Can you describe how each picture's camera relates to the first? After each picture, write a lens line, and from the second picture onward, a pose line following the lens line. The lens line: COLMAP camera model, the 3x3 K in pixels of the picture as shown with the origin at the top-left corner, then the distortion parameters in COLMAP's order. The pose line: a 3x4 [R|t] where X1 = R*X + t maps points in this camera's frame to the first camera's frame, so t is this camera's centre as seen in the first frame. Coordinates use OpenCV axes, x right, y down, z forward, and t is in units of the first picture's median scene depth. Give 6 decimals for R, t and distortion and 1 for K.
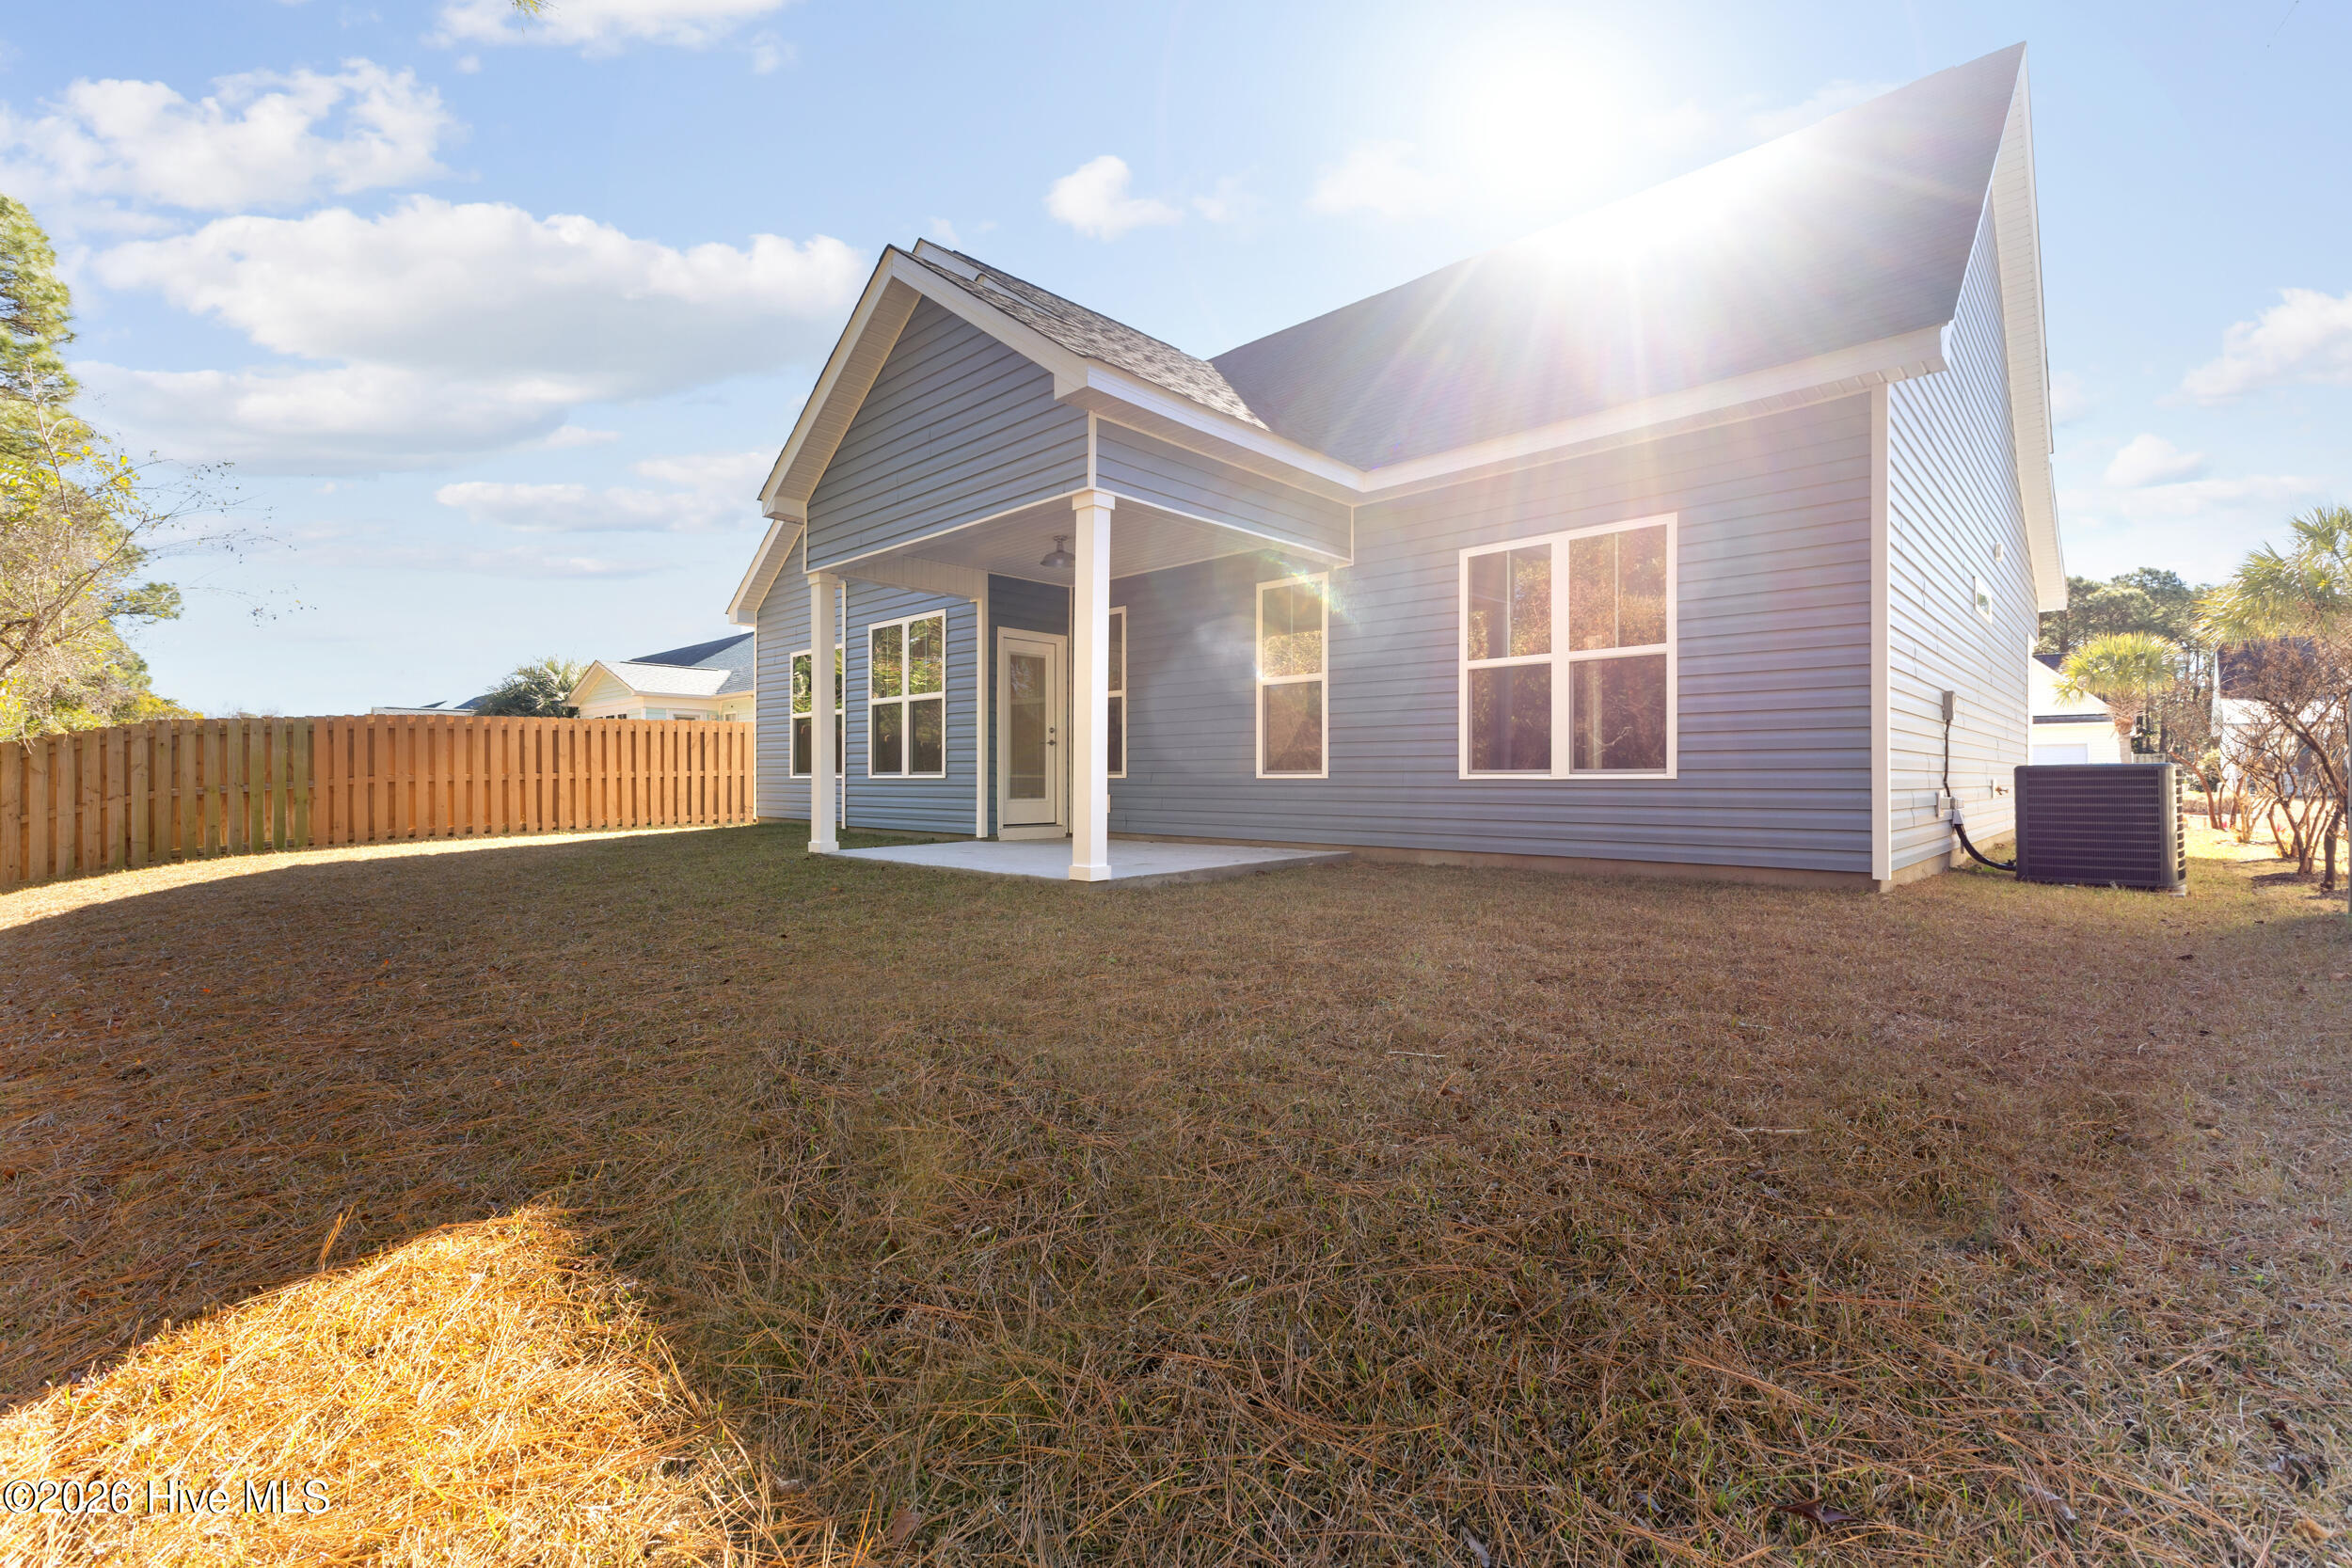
lens RADIAL K [[1007.0, 0, 1174.6], [0, 1007.0, 780.5], [0, 0, 1]] dist [0.004559, 0.000322]
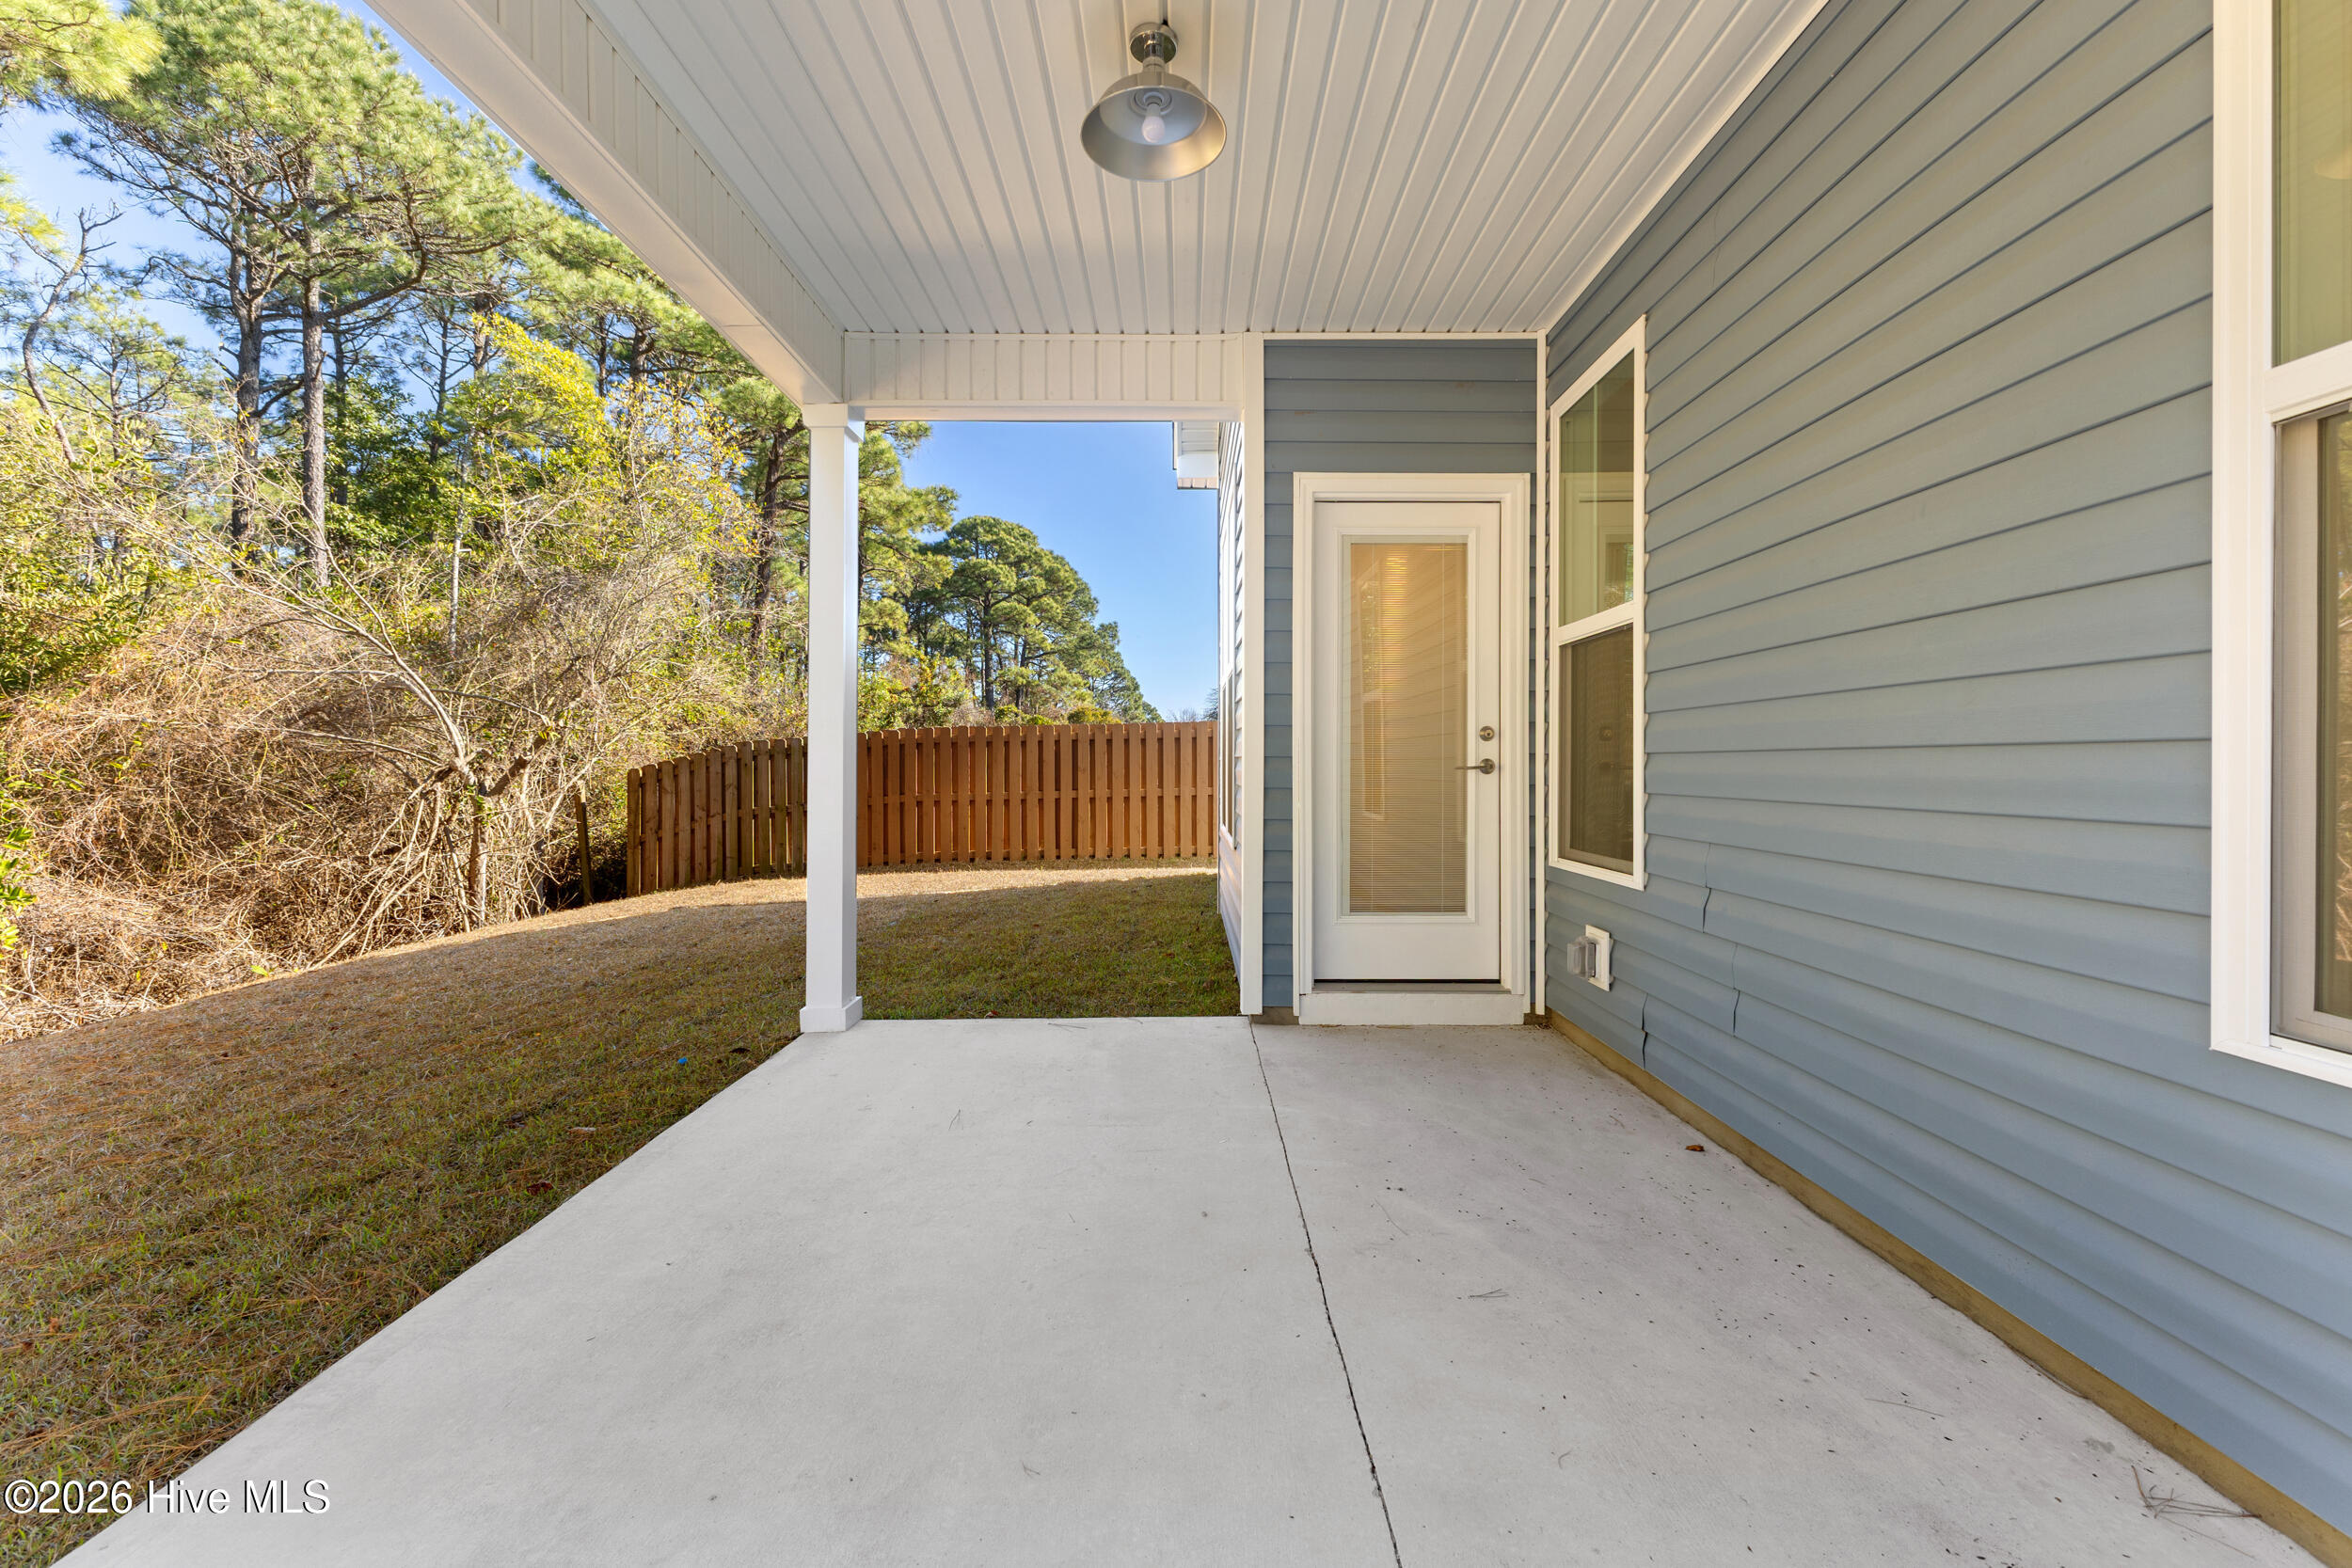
lens RADIAL K [[1007.0, 0, 1166.8], [0, 1007.0, 777.0], [0, 0, 1]] dist [0.004559, 0.000322]
pose [[0.673445, 0.008769, -0.739185, 0.063577], [-0.000247, 0.999932, 0.011638, -0.032202], [0.739237, -0.007655, 0.673402, 0.563060]]
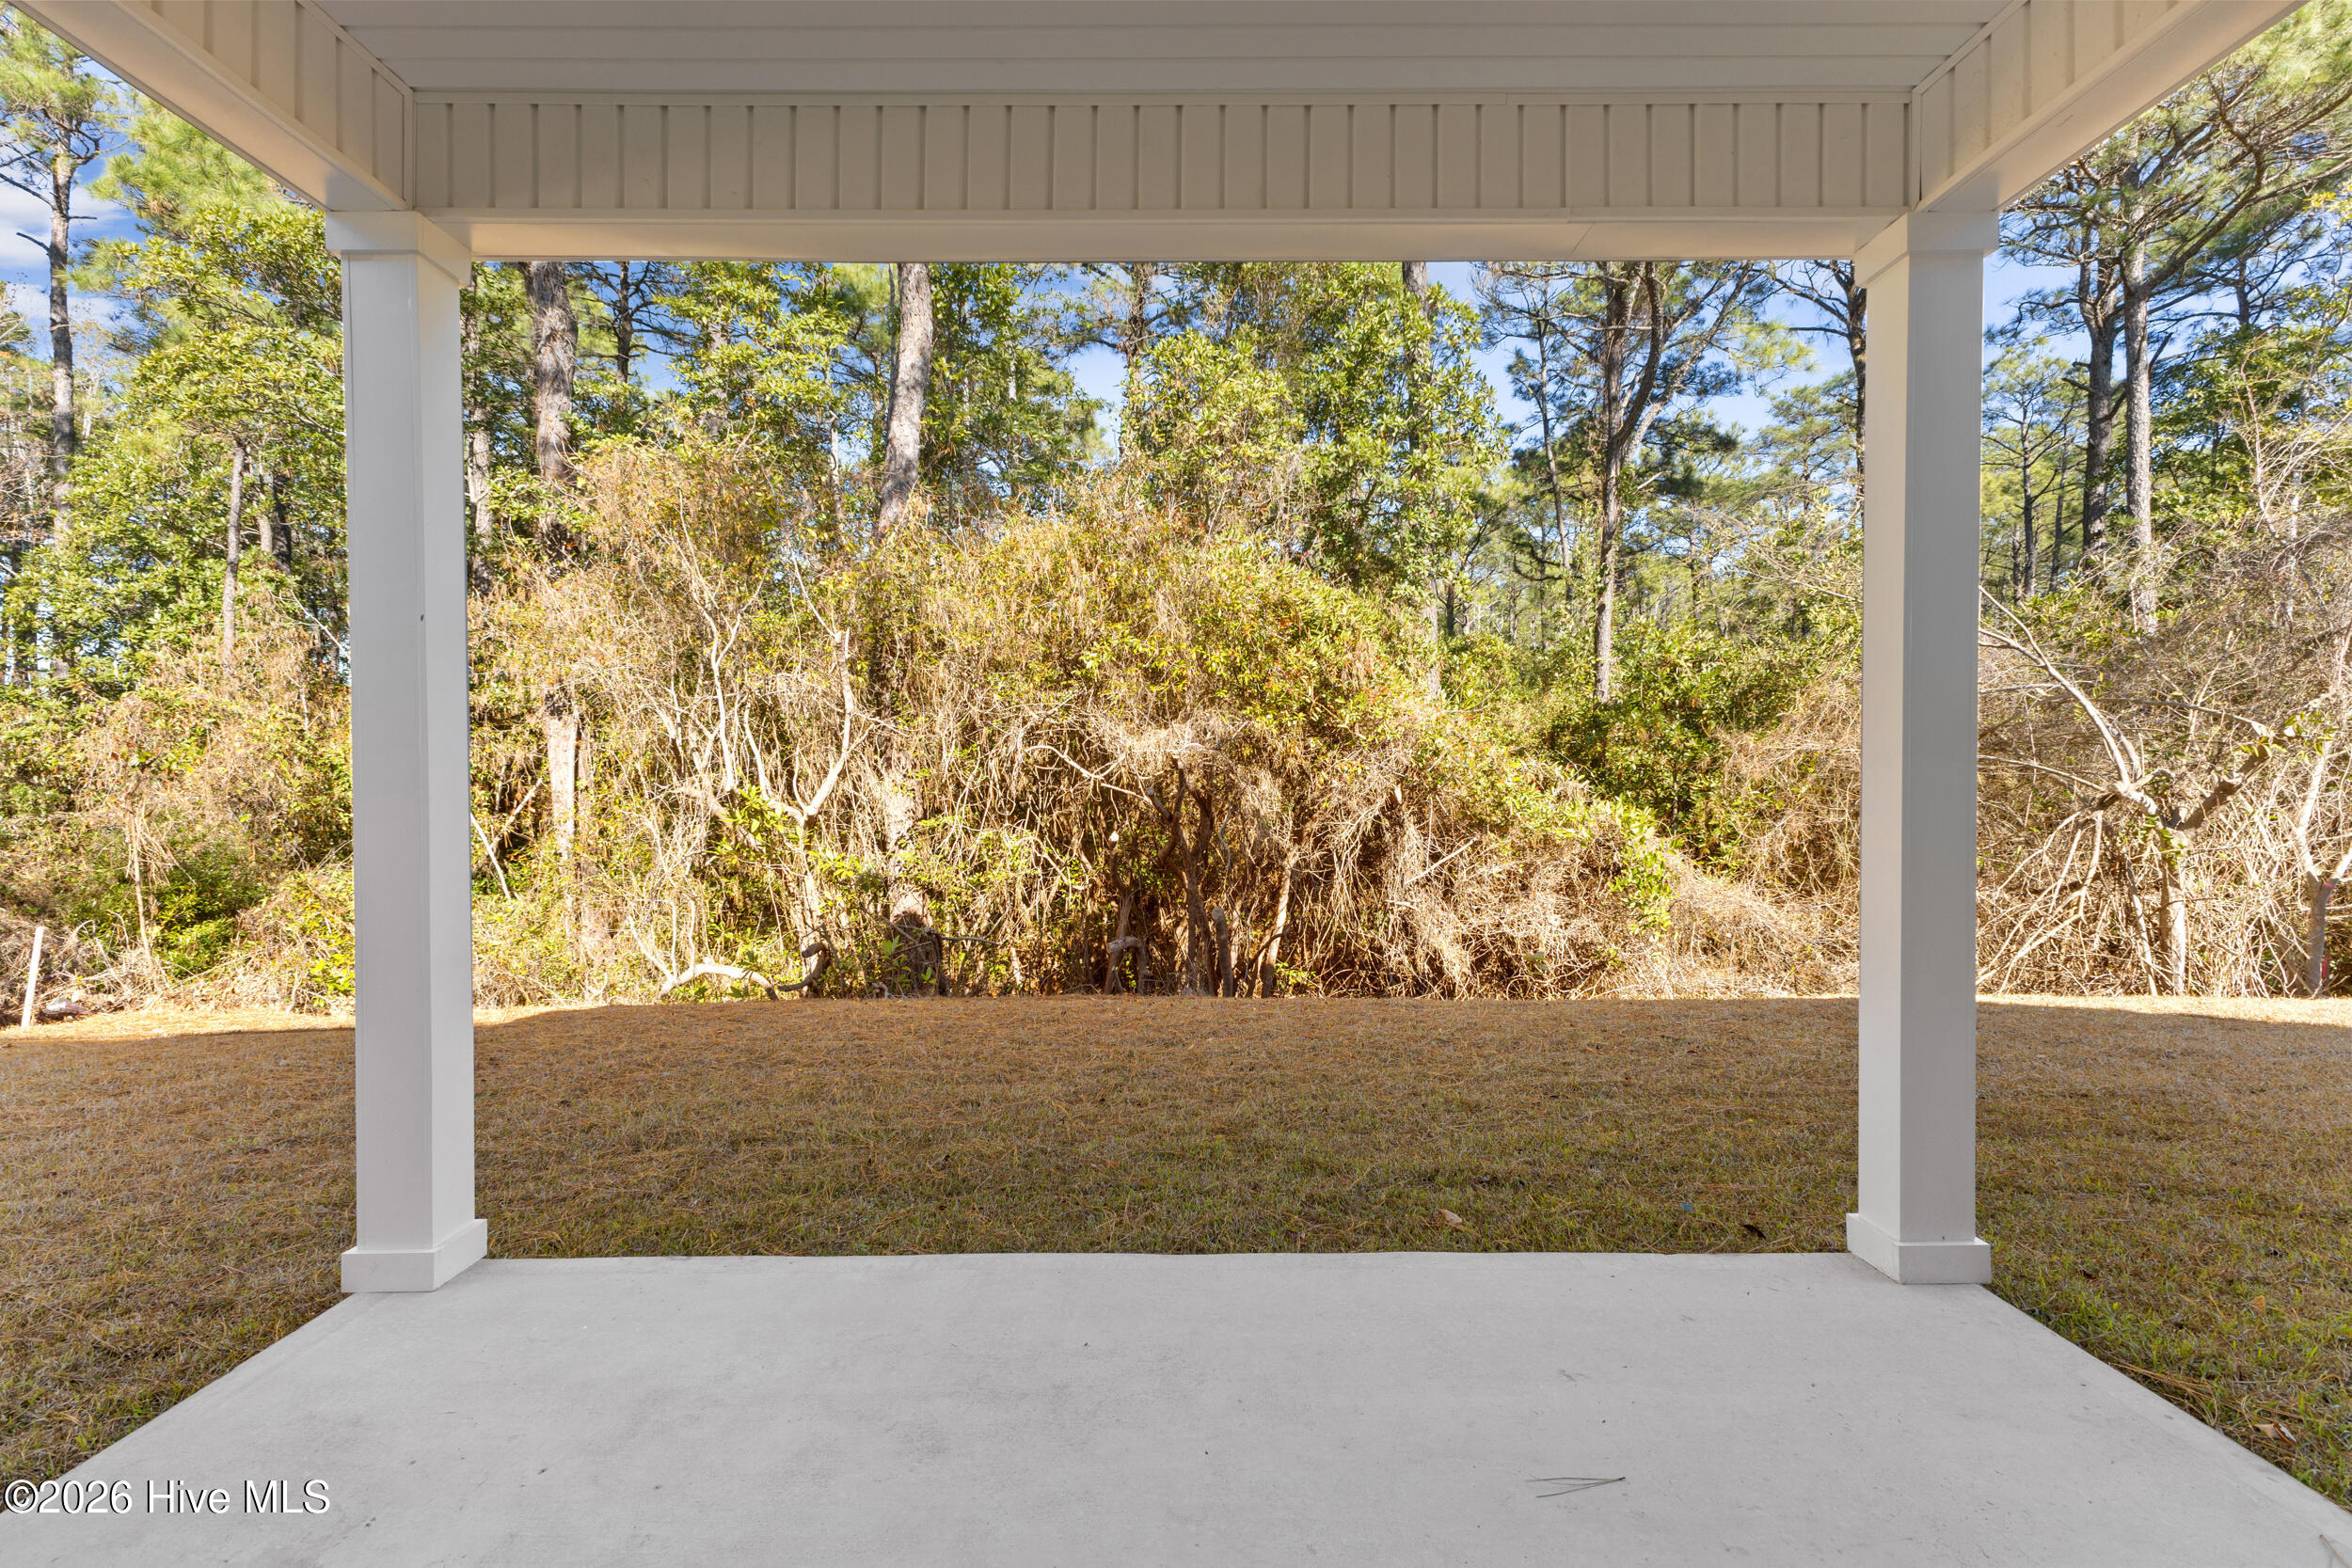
lens RADIAL K [[1007.0, 0, 1179.9], [0, 1007.0, 775.4], [0, 0, 1]] dist [0.004559, 0.000322]
pose [[-0.723357, 0.000589, -0.690474, -0.039759], [0.003282, 0.999991, -0.002585, -0.046162], [0.690467, -0.004136, -0.723352, 0.811547]]
